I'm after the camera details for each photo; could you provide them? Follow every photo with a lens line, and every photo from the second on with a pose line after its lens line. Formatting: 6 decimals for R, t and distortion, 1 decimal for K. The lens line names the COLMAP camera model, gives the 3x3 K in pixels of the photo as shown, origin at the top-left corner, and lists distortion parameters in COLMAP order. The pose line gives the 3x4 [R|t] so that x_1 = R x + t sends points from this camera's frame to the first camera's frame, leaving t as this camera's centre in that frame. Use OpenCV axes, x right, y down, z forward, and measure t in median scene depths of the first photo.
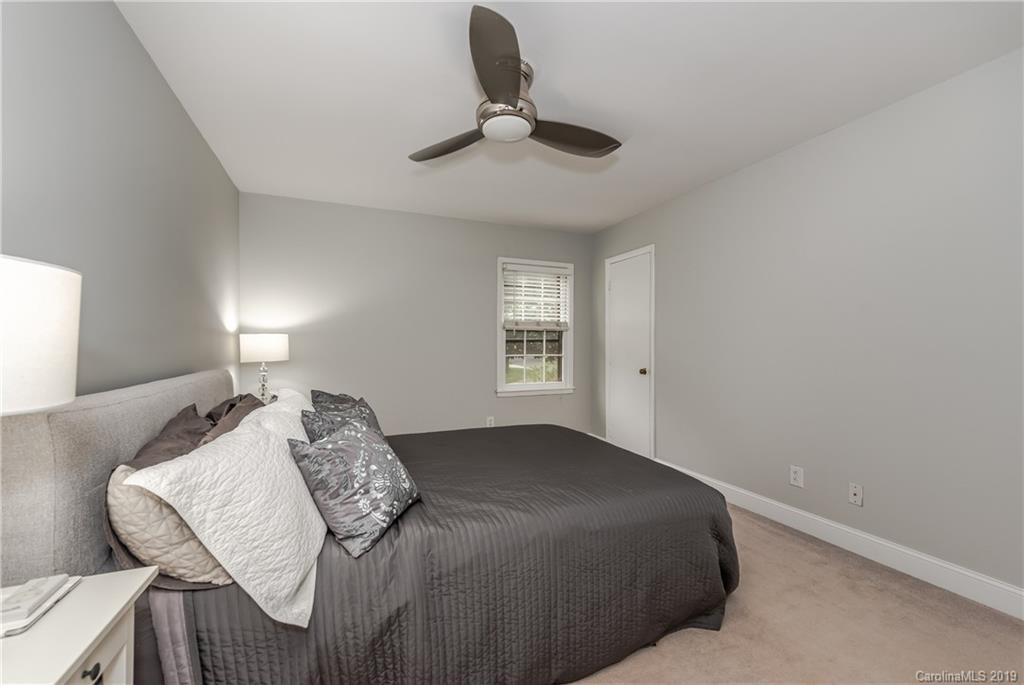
lens RADIAL K [[400.2, 0, 511.1], [0, 400.2, 340.7], [0, 0, 1]] dist [0.014161, -0.000530]
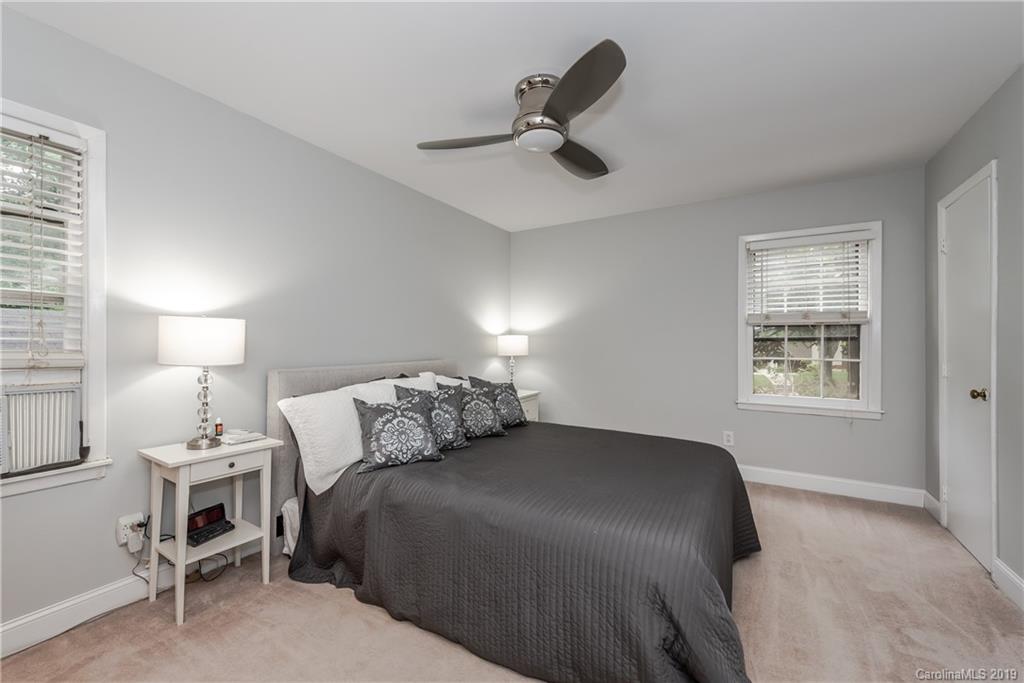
lens RADIAL K [[409.7, 0, 509.6], [0, 409.7, 335.0], [0, 0, 1]] dist [0.013834, -0.000056]
pose [[0.605549, -0.012212, -0.795714, 0.342002], [0.005640, 0.999923, -0.011054, -0.002377], [0.795788, 0.002206, 0.605571, 0.117825]]
